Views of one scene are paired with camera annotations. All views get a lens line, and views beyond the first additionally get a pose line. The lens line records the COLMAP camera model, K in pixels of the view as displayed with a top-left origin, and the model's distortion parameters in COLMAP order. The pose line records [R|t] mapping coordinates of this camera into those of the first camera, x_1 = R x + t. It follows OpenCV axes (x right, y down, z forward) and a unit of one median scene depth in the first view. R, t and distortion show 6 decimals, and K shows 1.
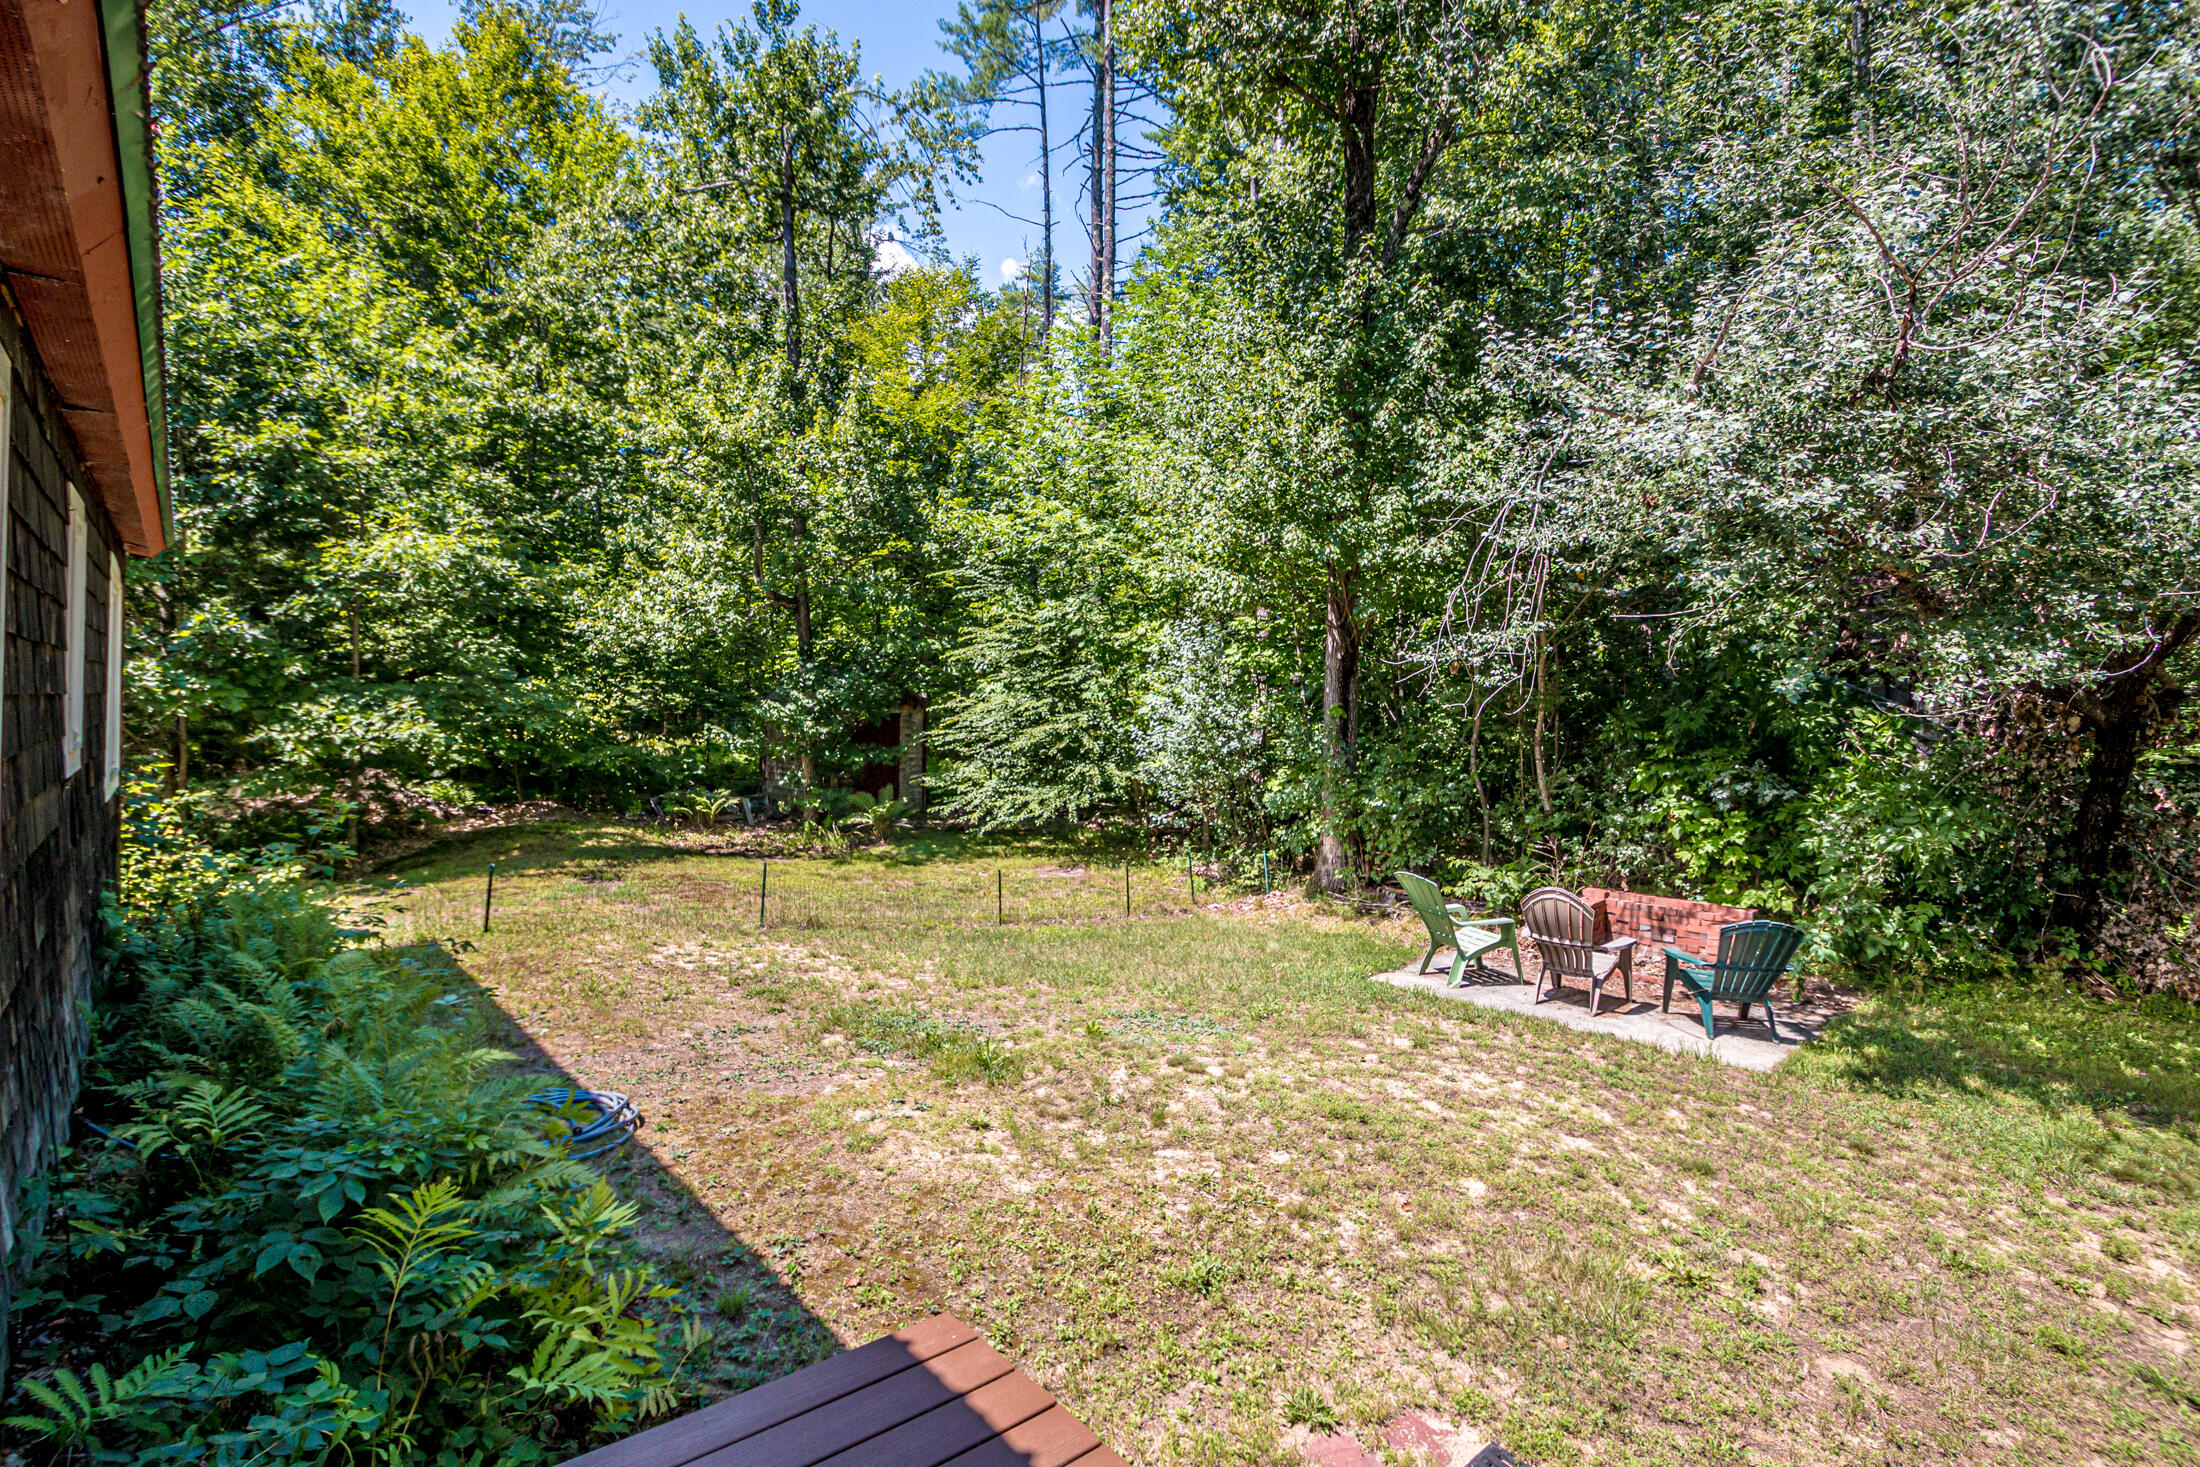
lens RADIAL K [[1044.4, 0, 1100.2], [0, 1044.4, 727.4], [0, 0, 1]] dist [-0.003842, -0.002705]
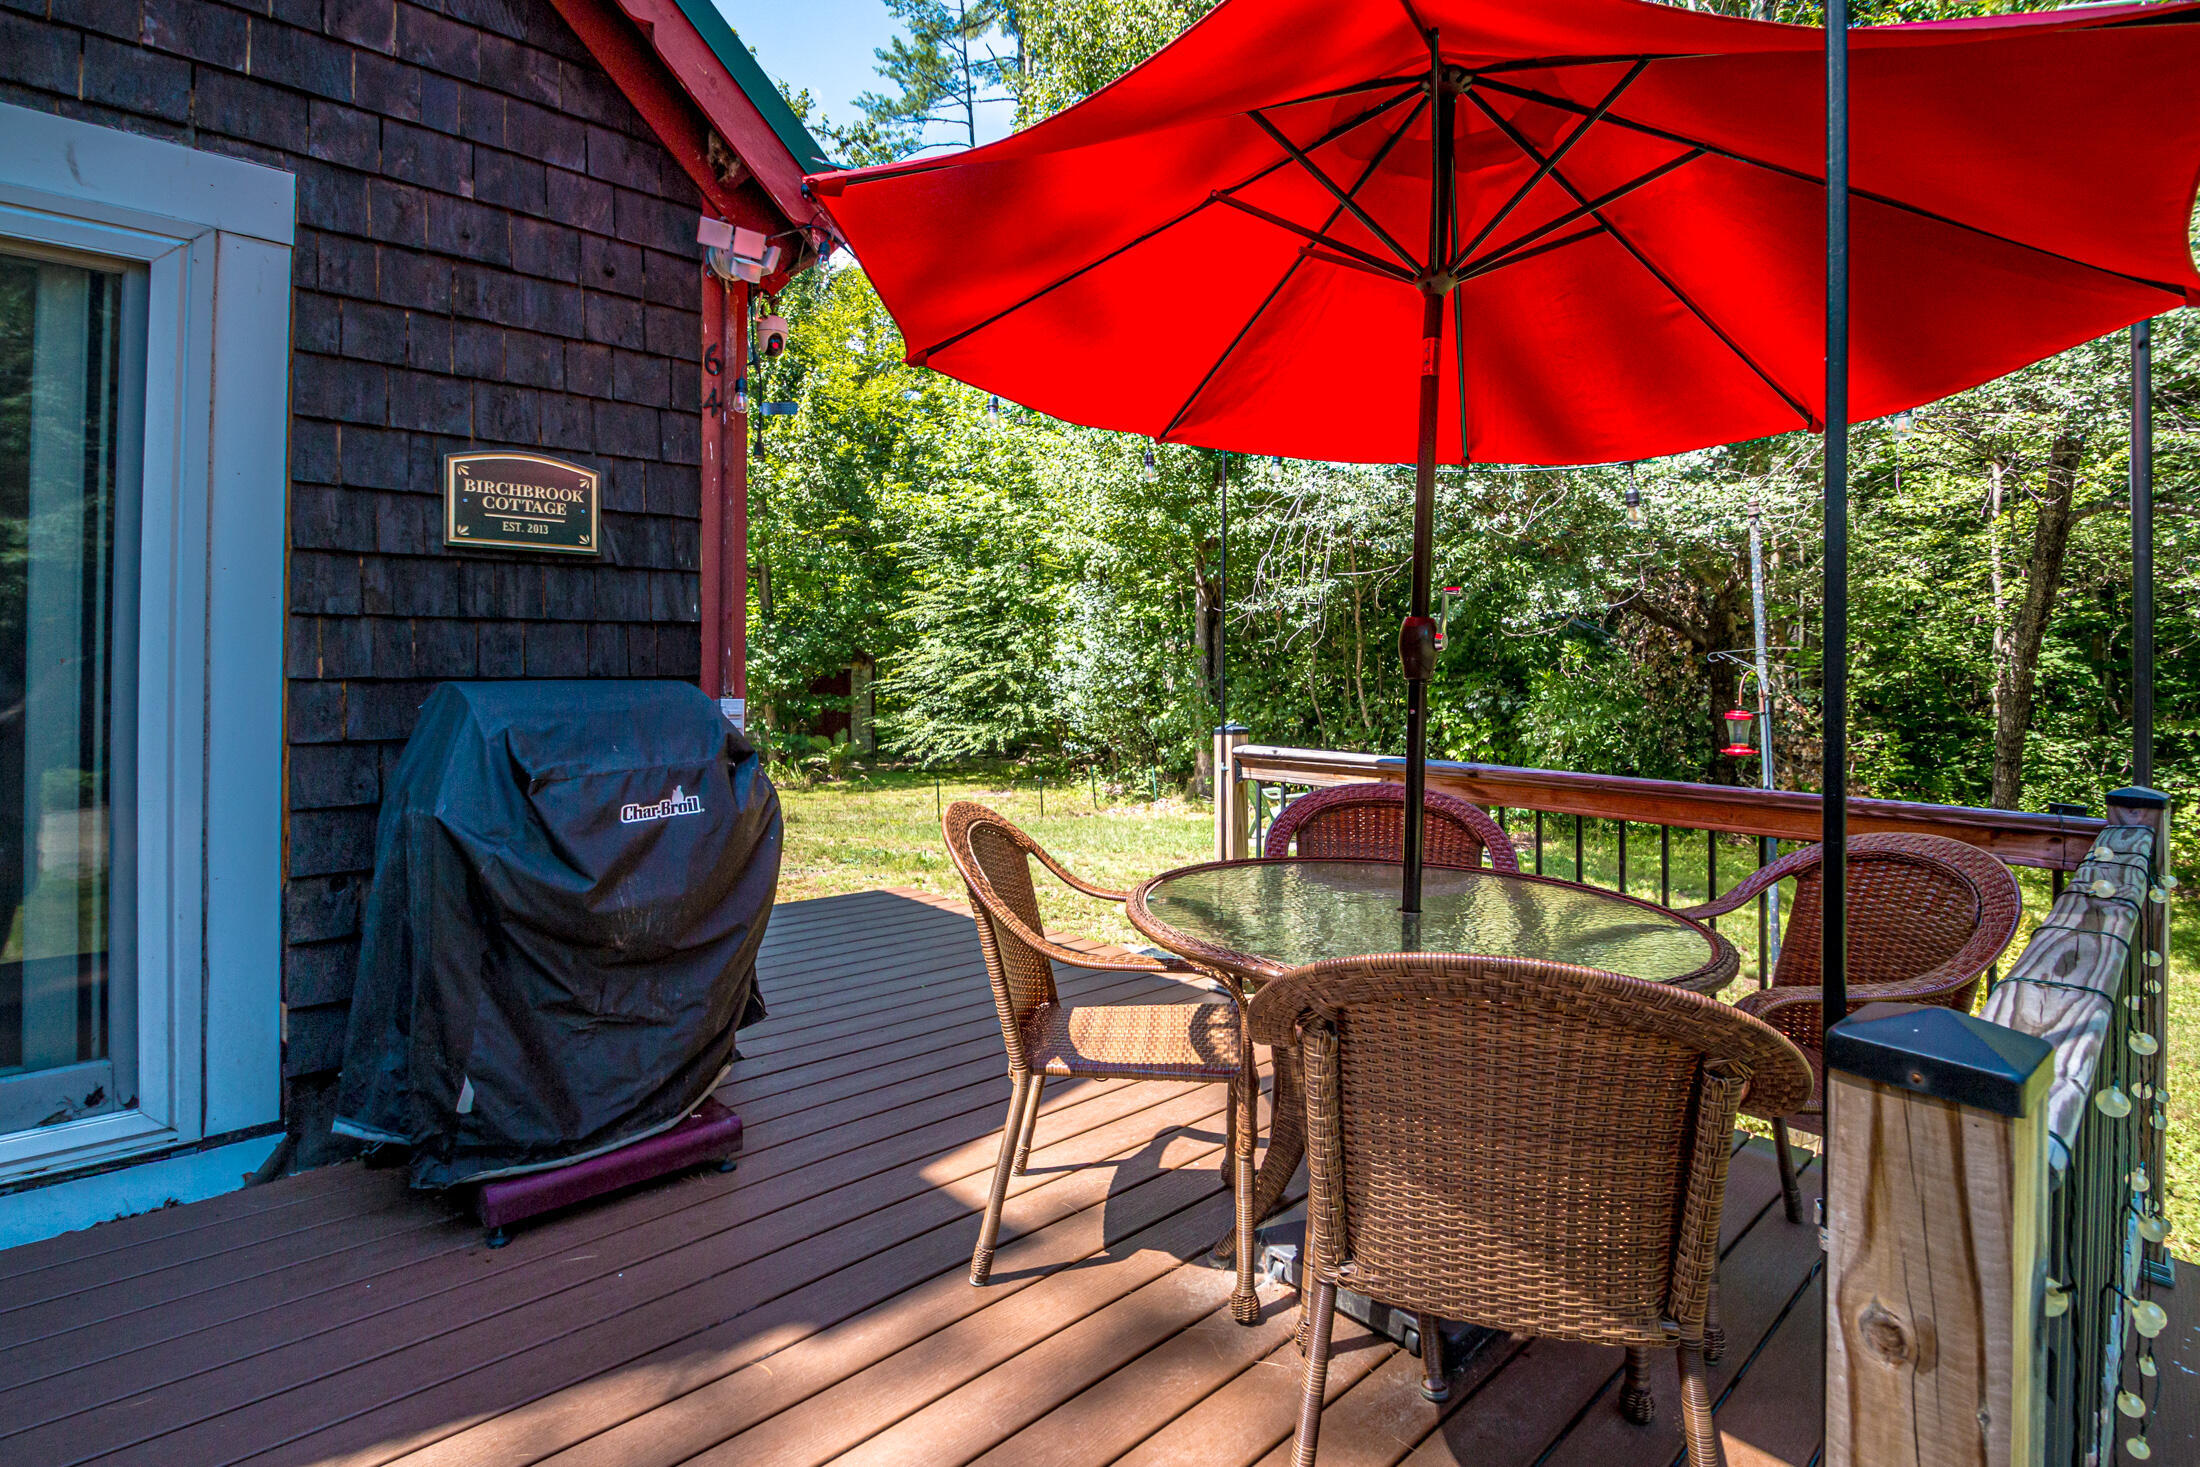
lens RADIAL K [[1044.4, 0, 1116.2], [0, 1044.4, 689.9], [0, 0, 1]] dist [-0.003842, -0.002705]
pose [[0.997653, -0.017332, 0.066245, 0.025777], [0.017633, 0.999837, -0.003960, 0.024444], [-0.066165, 0.005118, 0.997796, -0.193580]]
